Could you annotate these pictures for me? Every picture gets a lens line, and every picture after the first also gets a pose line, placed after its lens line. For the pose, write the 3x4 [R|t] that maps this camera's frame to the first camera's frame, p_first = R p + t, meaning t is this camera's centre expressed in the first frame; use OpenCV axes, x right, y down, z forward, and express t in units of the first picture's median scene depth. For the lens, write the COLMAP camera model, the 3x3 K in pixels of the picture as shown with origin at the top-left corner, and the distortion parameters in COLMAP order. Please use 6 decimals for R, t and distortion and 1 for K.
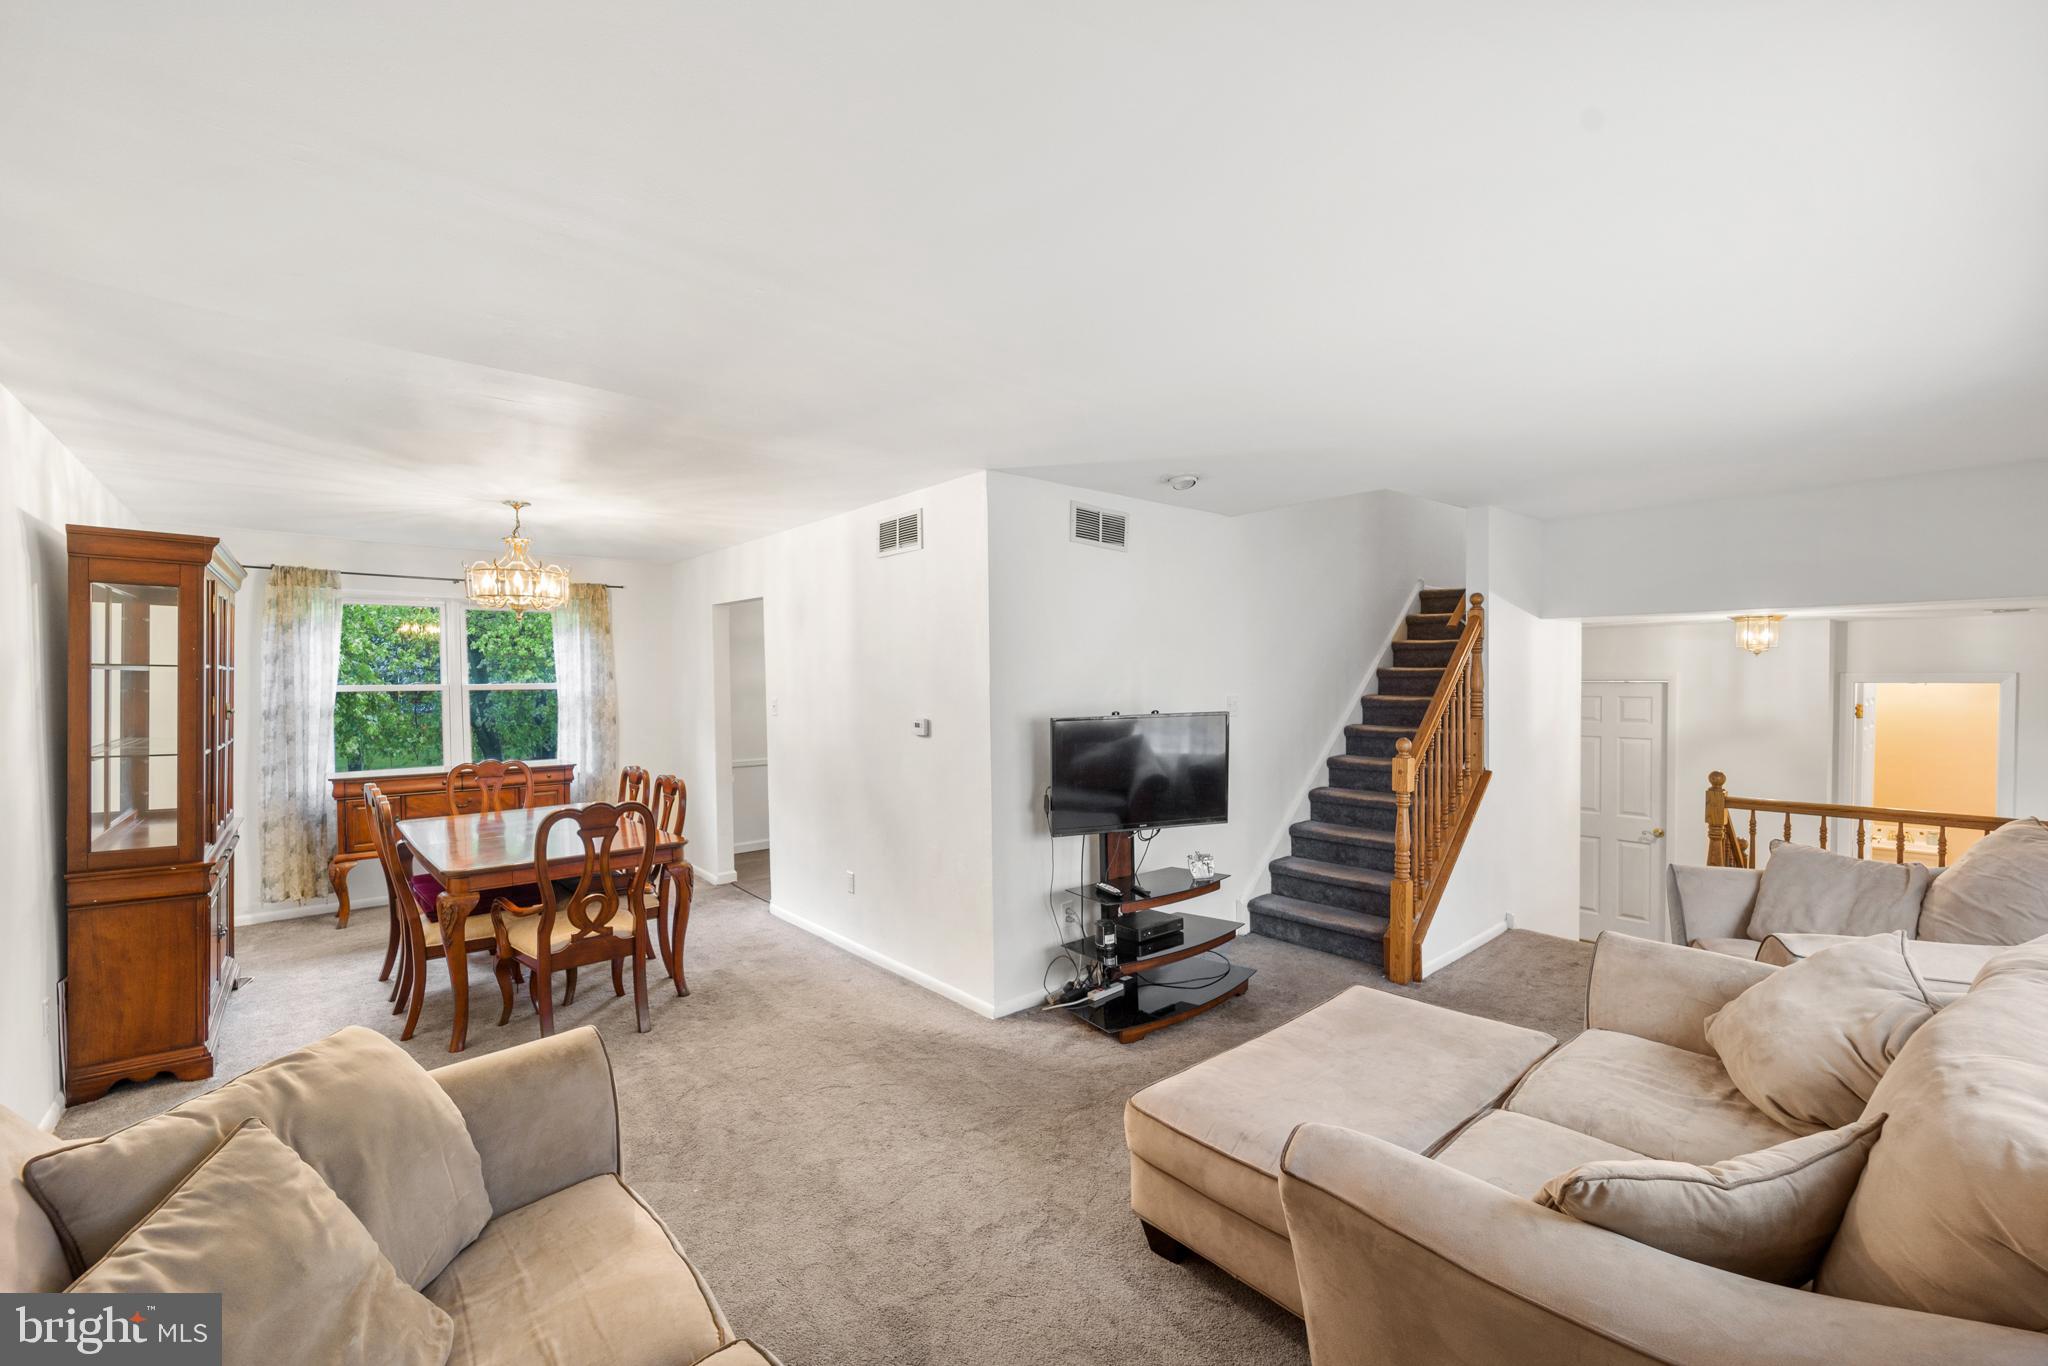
lens RADIAL K [[847.3, 0, 1025.7], [0, 847.3, 687.7], [0, 0, 1]] dist [-0.003538, -0.000416]
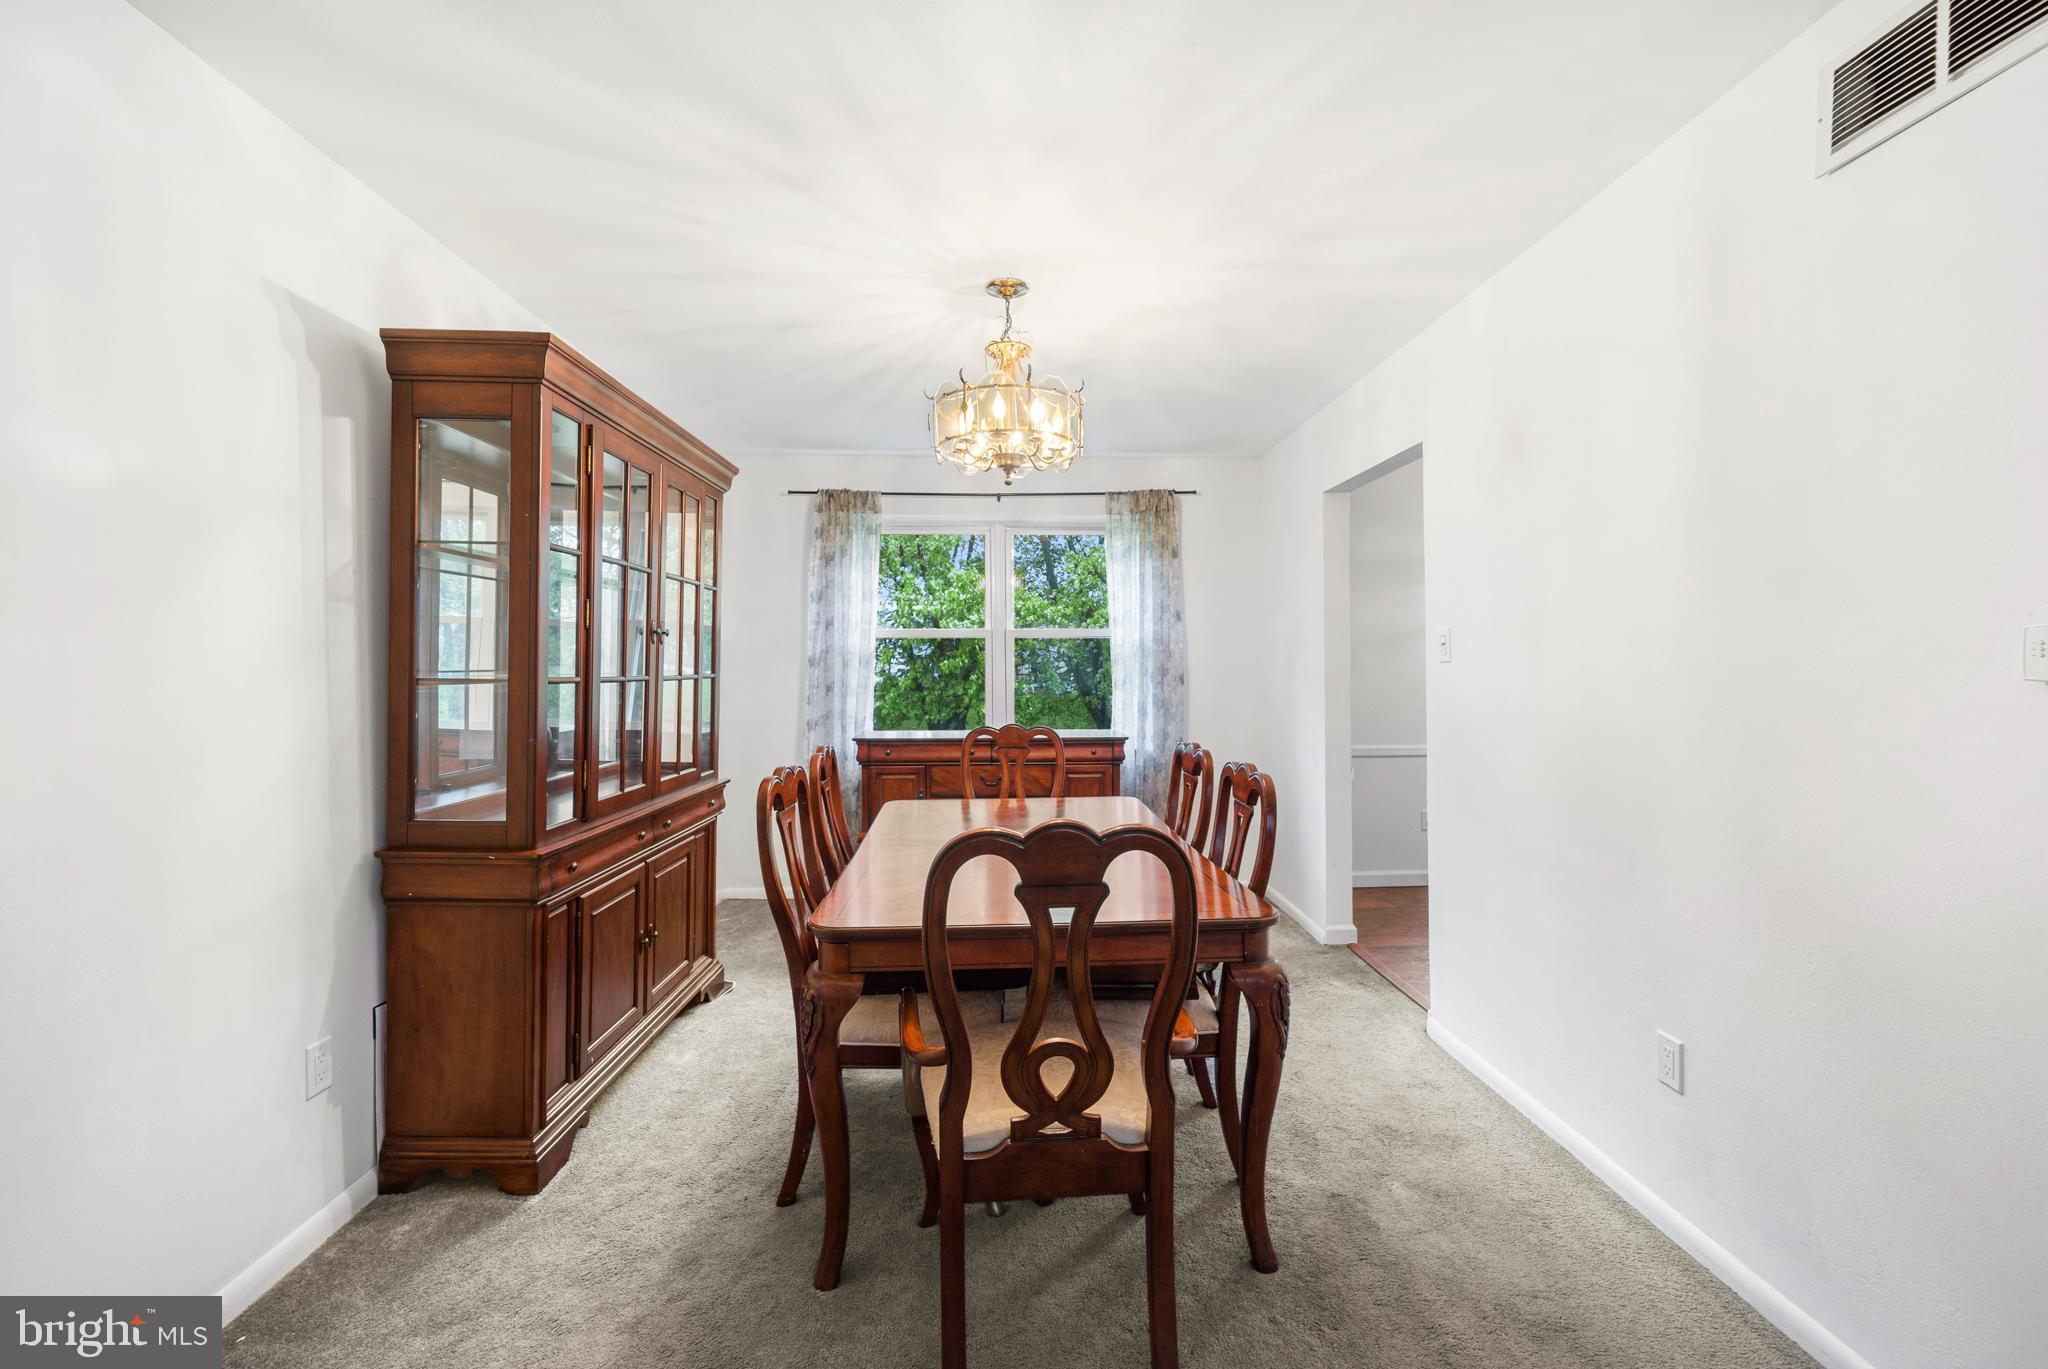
lens RADIAL K [[847.3, 0, 1025.7], [0, 847.3, 689.2], [0, 0, 1]] dist [-0.003538, -0.000416]
pose [[0.780682, 0.016578, -0.624709, -0.181071], [-0.007375, 0.999823, 0.017316, 0.044301], [0.624885, -0.008911, 0.780666, 0.456376]]
